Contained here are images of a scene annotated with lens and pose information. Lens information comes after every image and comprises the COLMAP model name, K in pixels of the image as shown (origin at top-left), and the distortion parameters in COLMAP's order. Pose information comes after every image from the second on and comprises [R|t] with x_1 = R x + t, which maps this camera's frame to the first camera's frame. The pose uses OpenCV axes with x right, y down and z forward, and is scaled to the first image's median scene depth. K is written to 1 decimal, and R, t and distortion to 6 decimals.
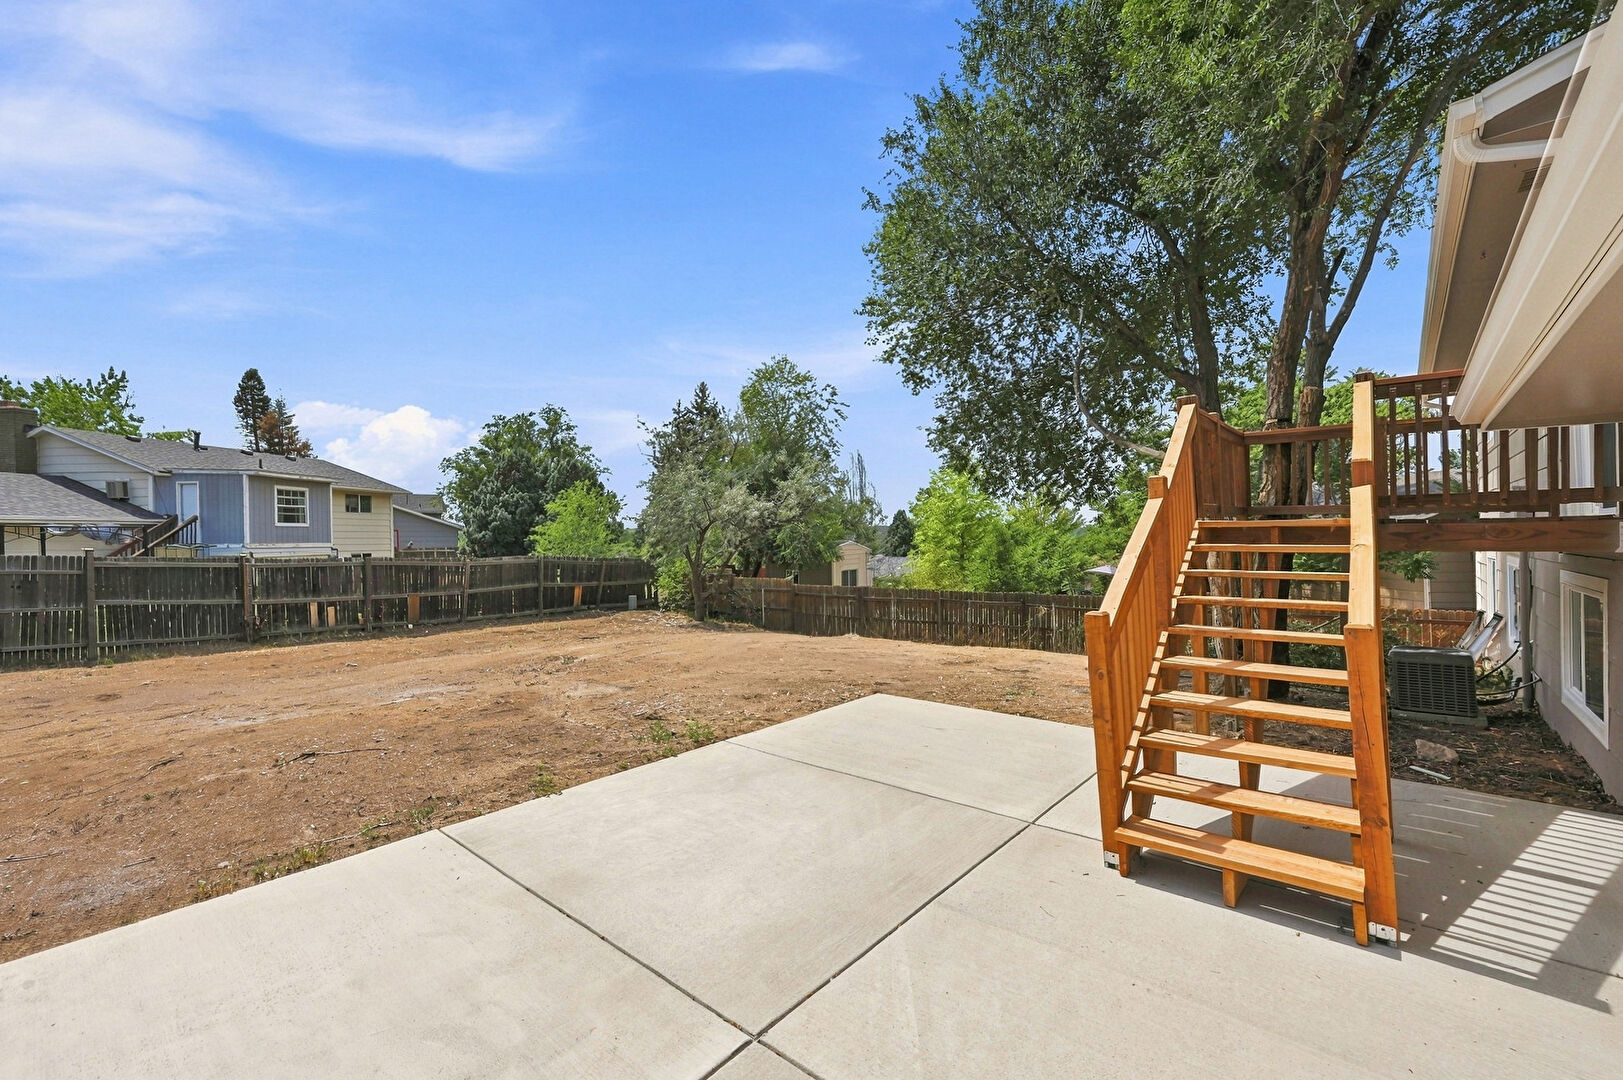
lens RADIAL K [[691.8, 0, 811.5], [0, 691.8, 540.0], [0, 0, 1]] dist [-0.000350, -0.000032]
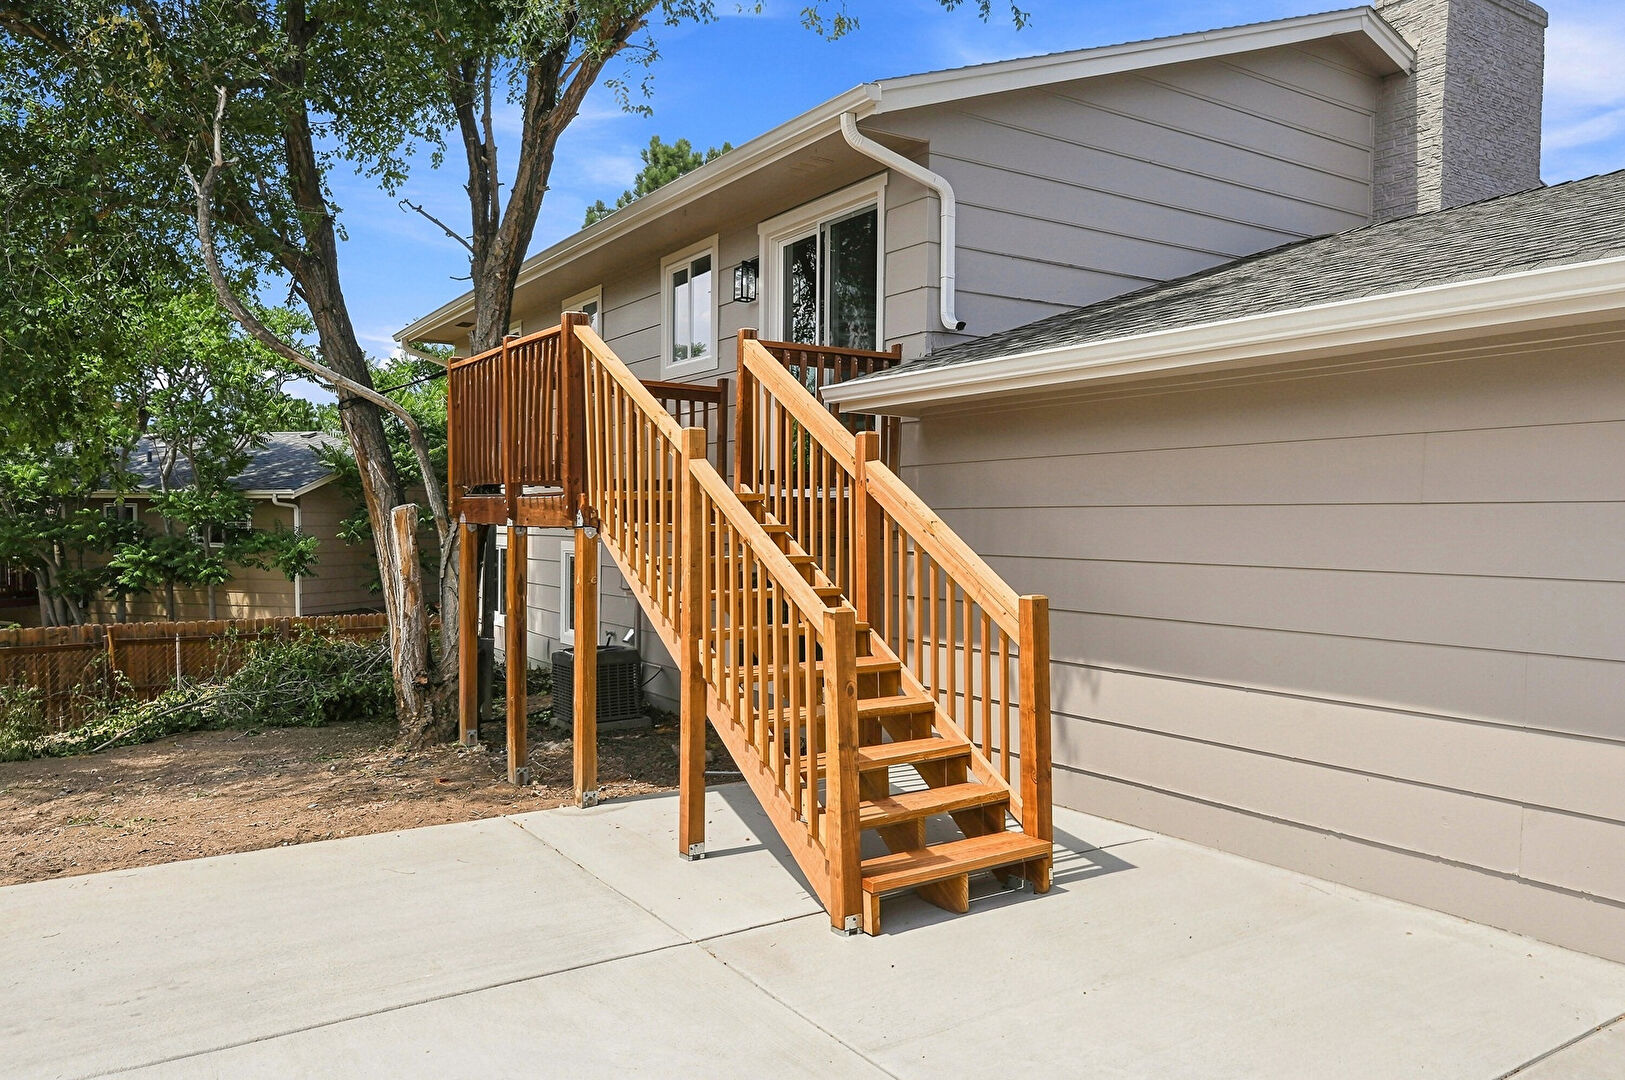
lens RADIAL K [[1162.4, 0, 812.5], [0, 1162.4, 540.0], [0, 0, 1]] dist [0.000190, -0.000002]
pose [[0.281649, -0.007579, 0.959488, -0.619927], [-0.004890, 0.999944, 0.009334, 0.010404], [-0.959505, -0.007321, 0.281596, 0.498365]]
